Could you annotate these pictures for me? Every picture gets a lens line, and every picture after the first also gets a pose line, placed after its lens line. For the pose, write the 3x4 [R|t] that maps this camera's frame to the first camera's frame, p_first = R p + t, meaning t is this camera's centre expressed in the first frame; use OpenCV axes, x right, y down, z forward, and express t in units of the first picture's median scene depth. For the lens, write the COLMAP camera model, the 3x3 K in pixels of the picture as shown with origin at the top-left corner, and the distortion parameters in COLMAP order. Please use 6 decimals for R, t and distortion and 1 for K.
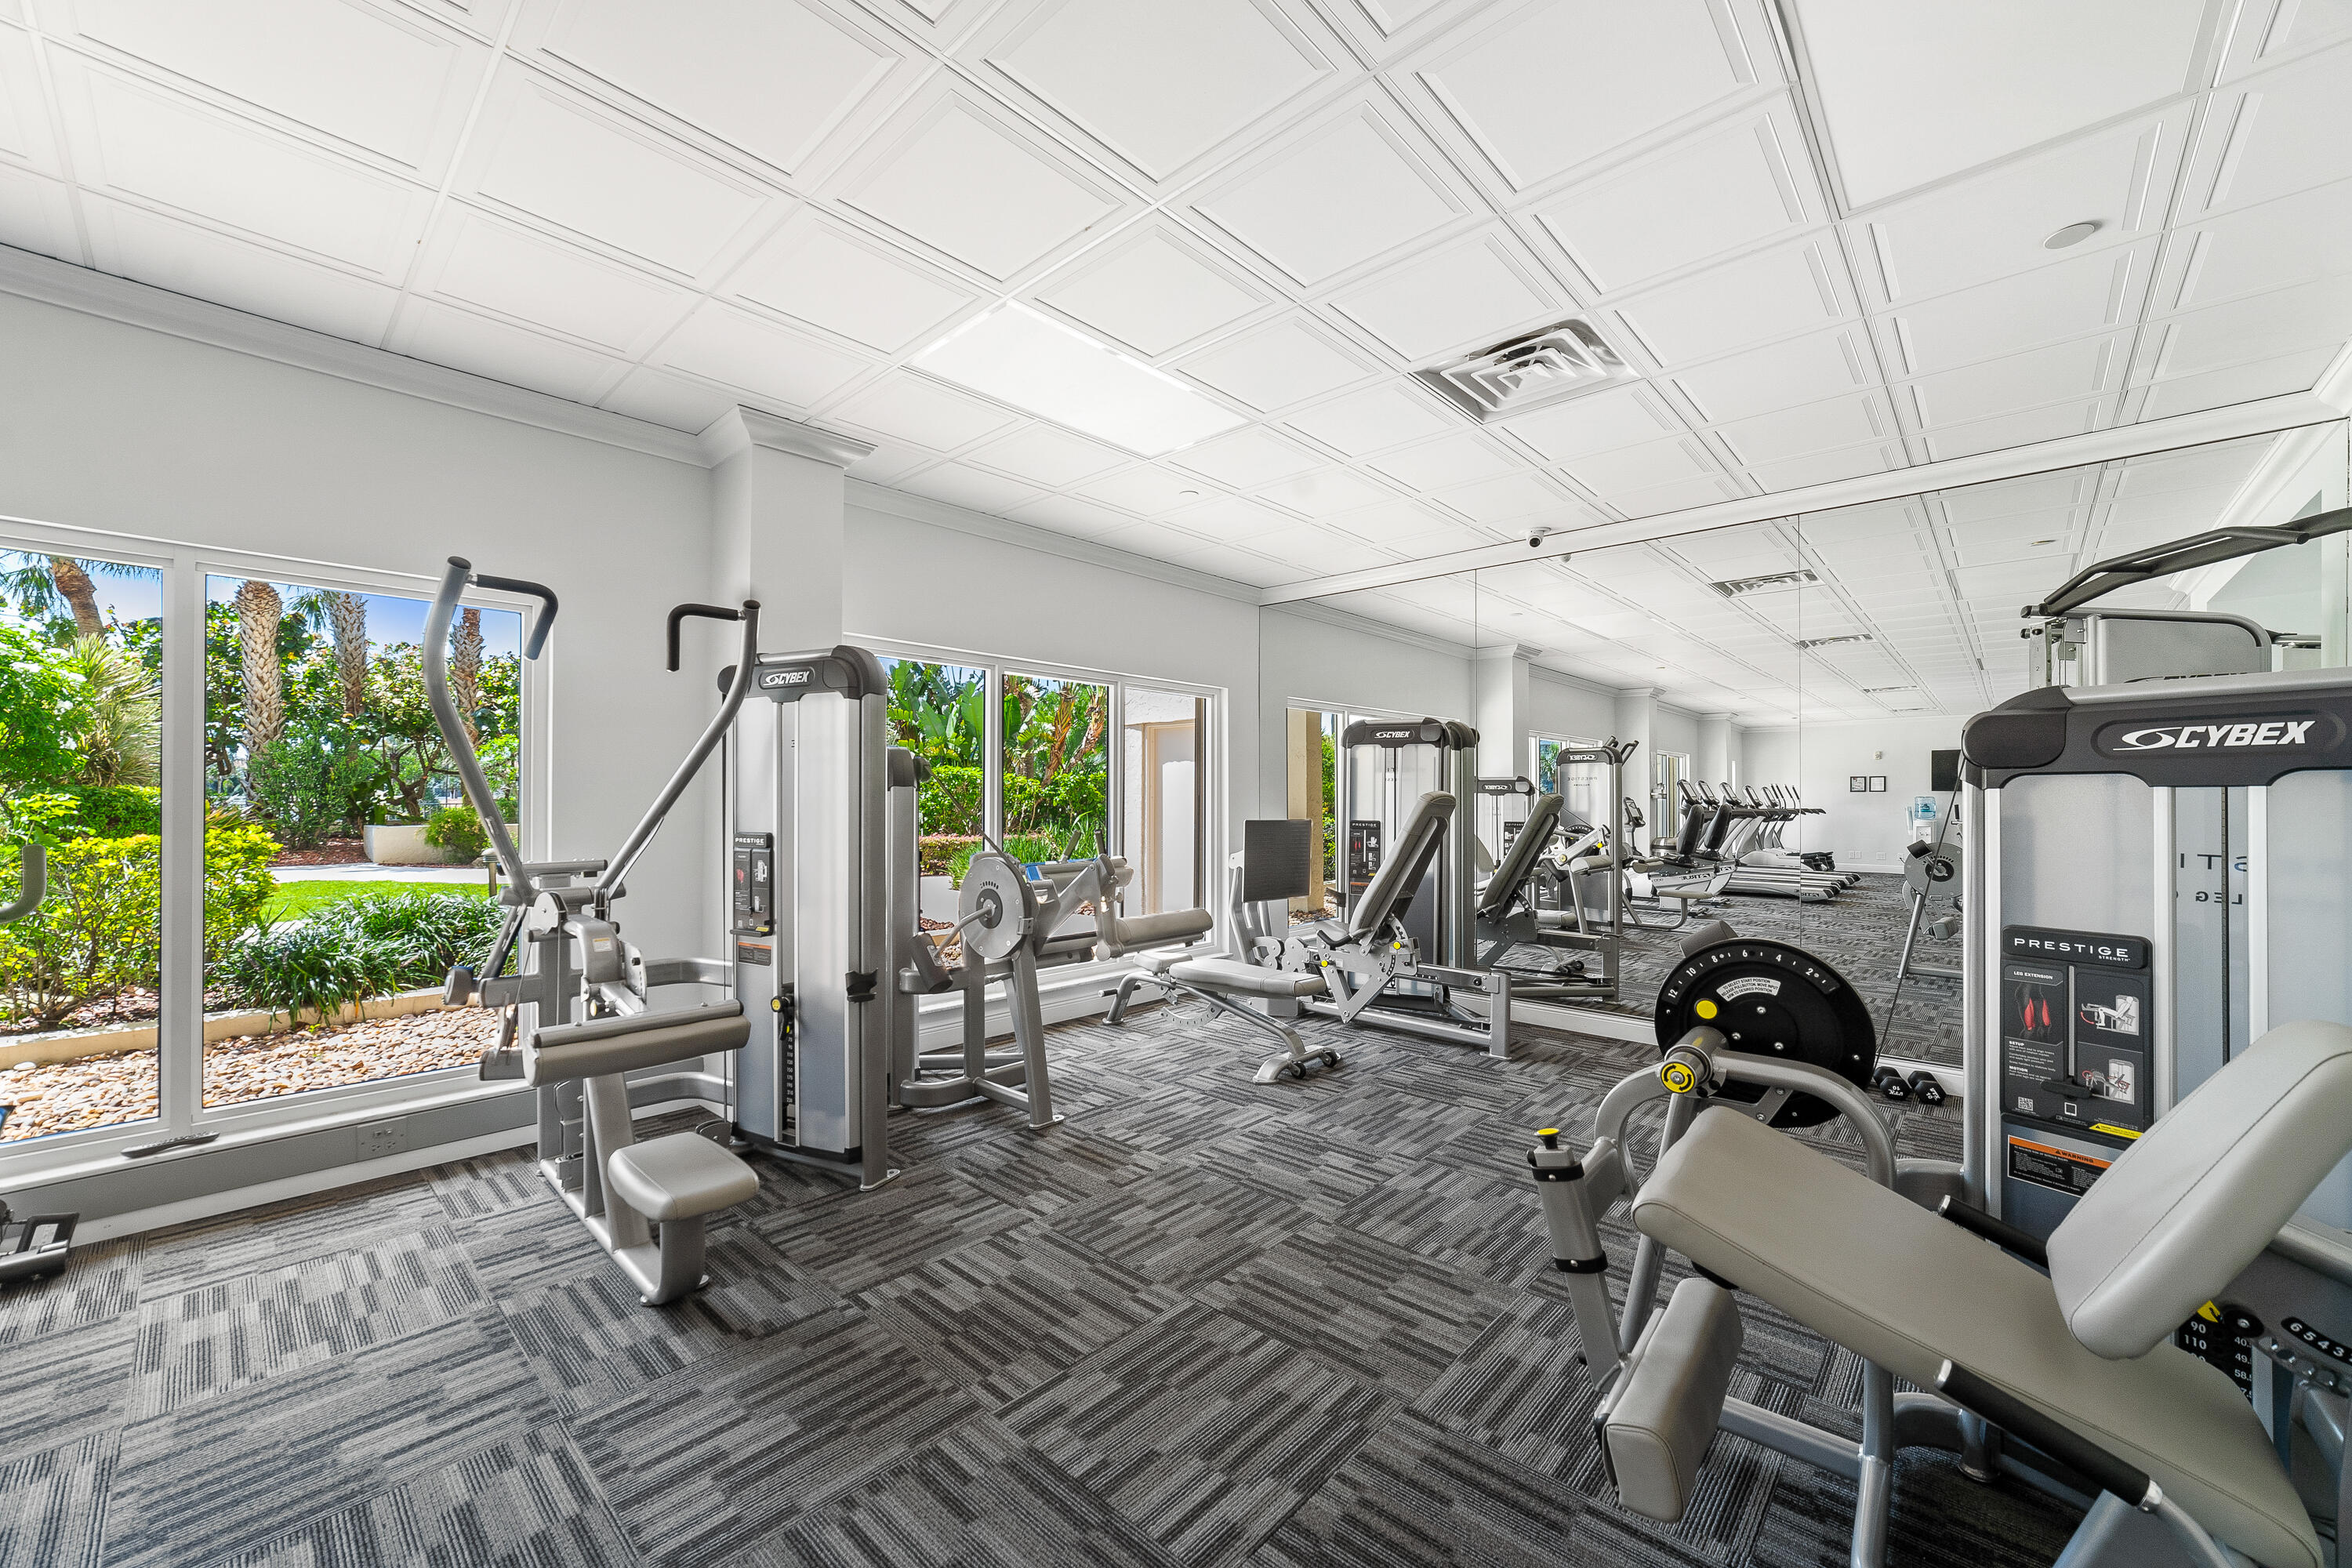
lens RADIAL K [[912.6, 0, 1177.5], [0, 912.6, 781.4], [0, 0, 1]] dist [-0.012191, 0.005647]
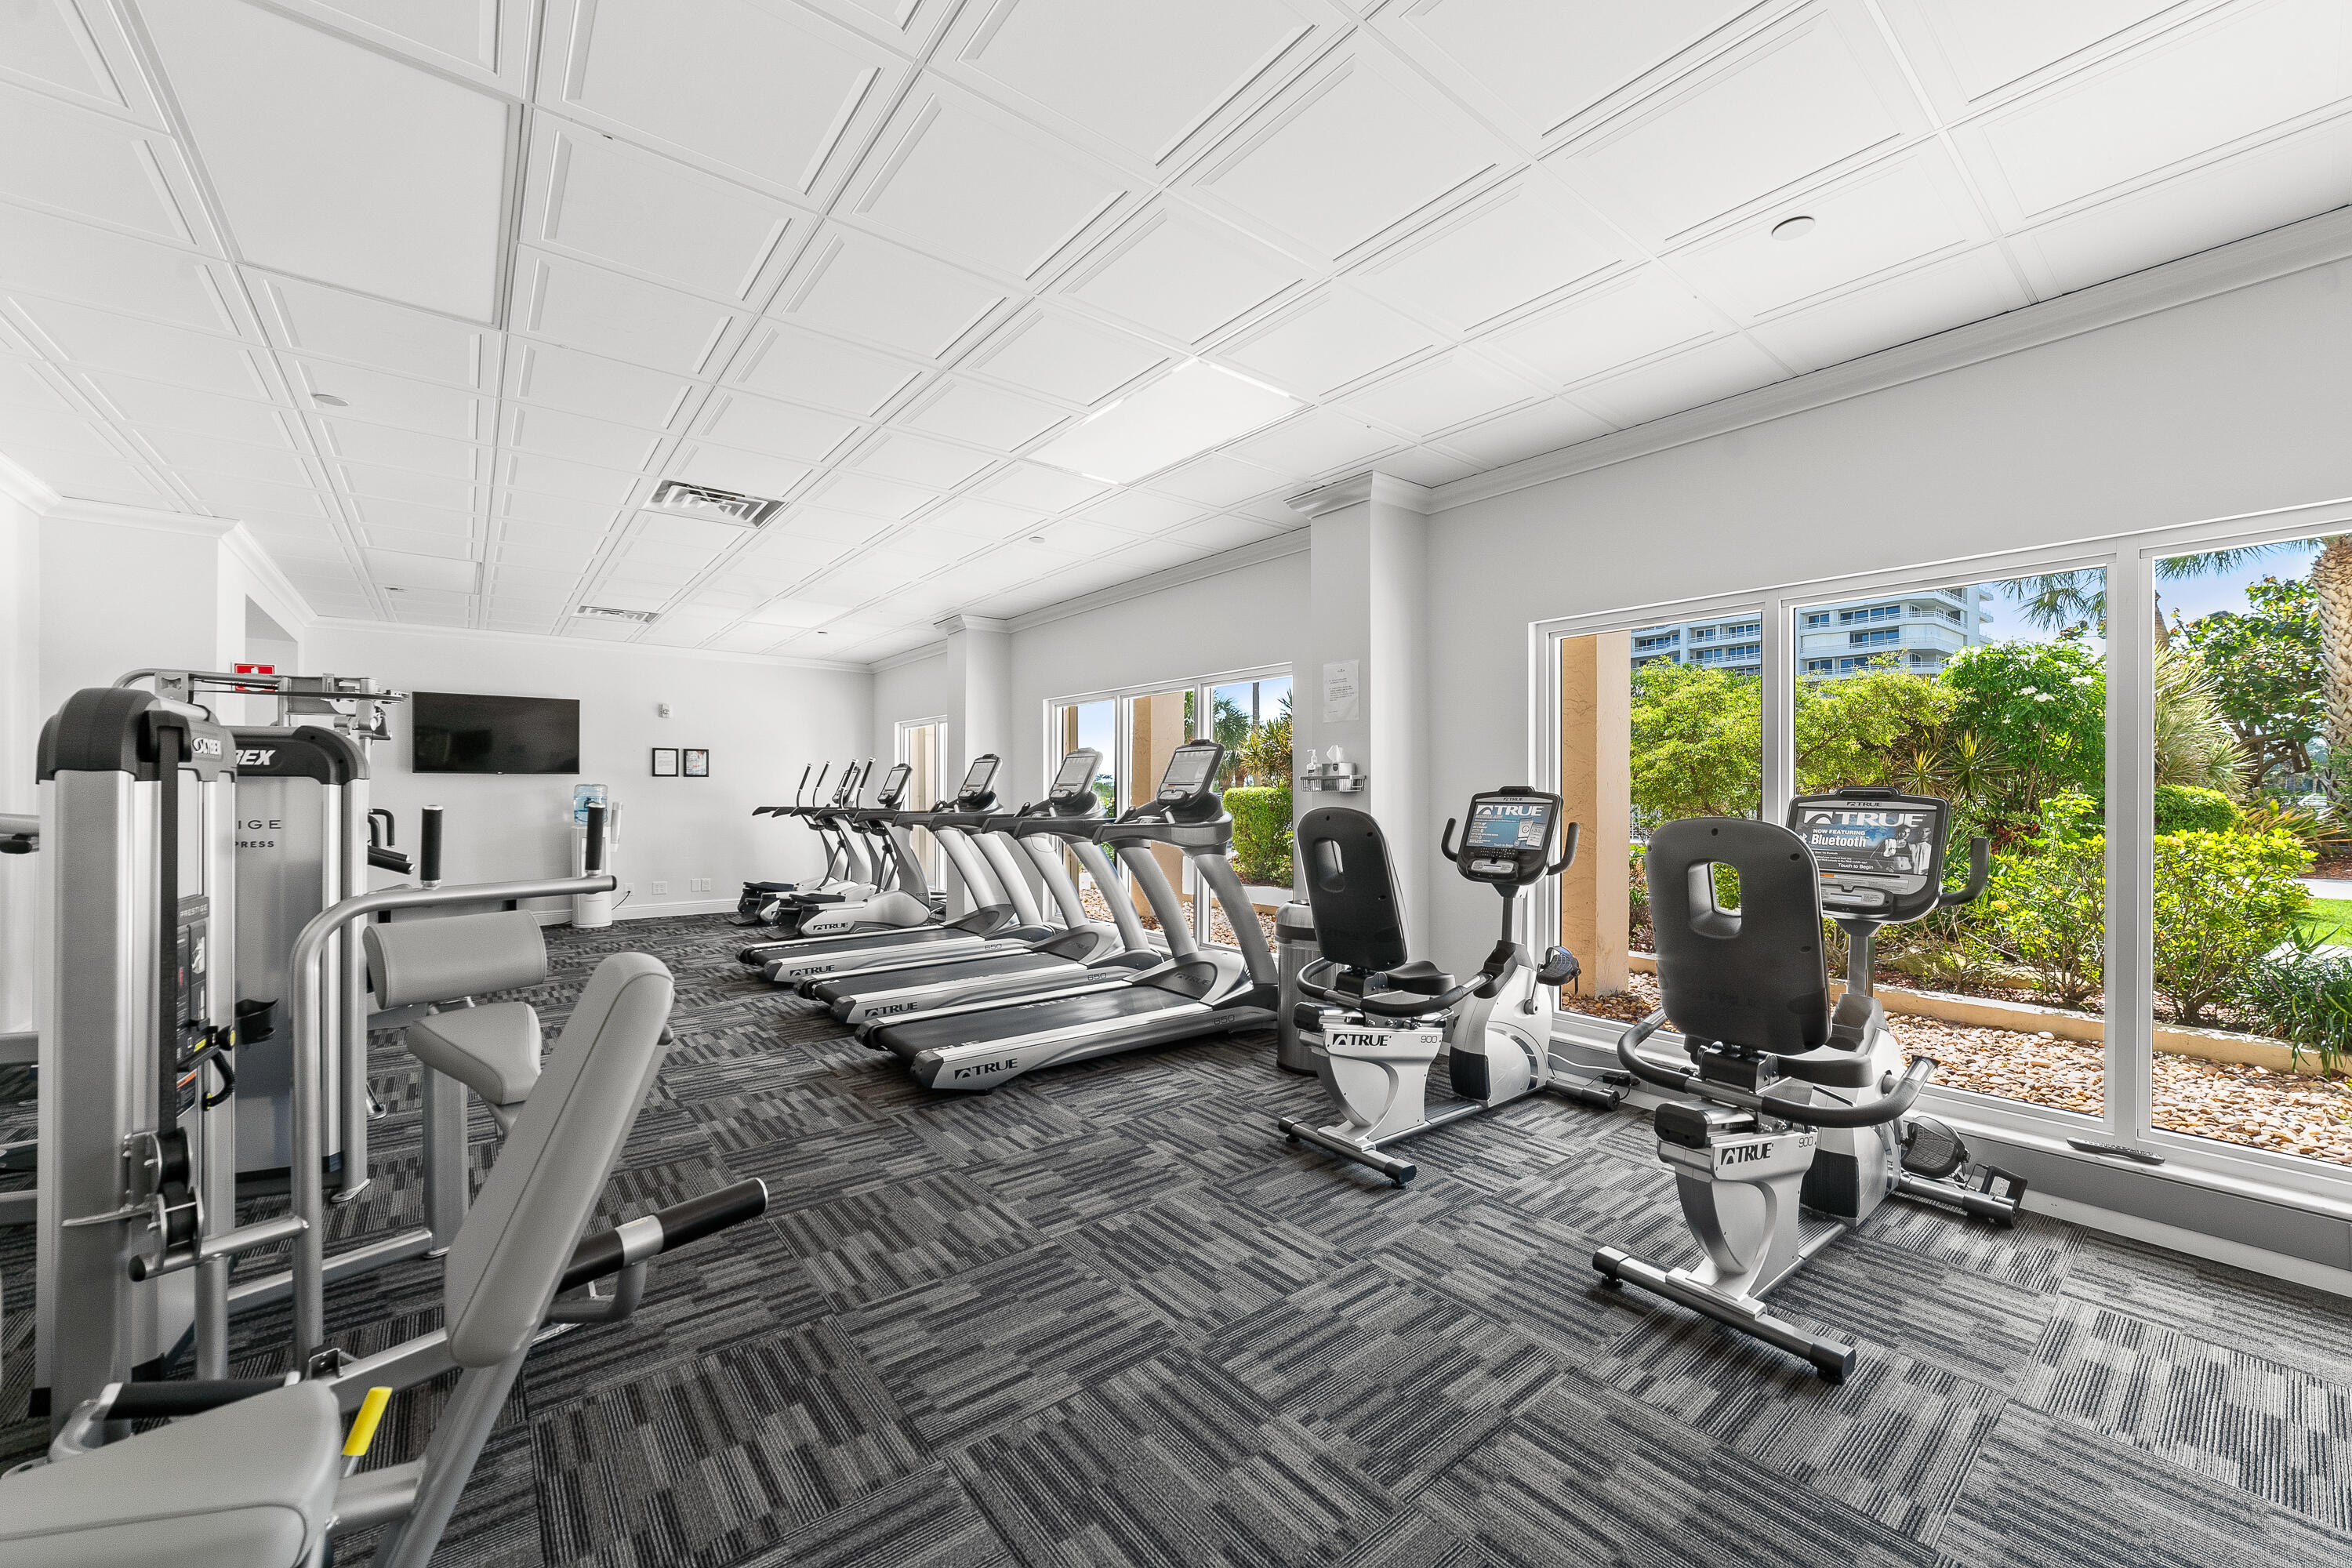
lens RADIAL K [[912.6, 0, 1177.5], [0, 912.6, 781.4], [0, 0, 1]] dist [-0.012191, 0.005647]
pose [[-0.154717, -0.015995, -0.987829, 0.017960], [0.016675, 0.999684, -0.018799, 0.002017], [0.987818, -0.019381, -0.154402, 0.127972]]
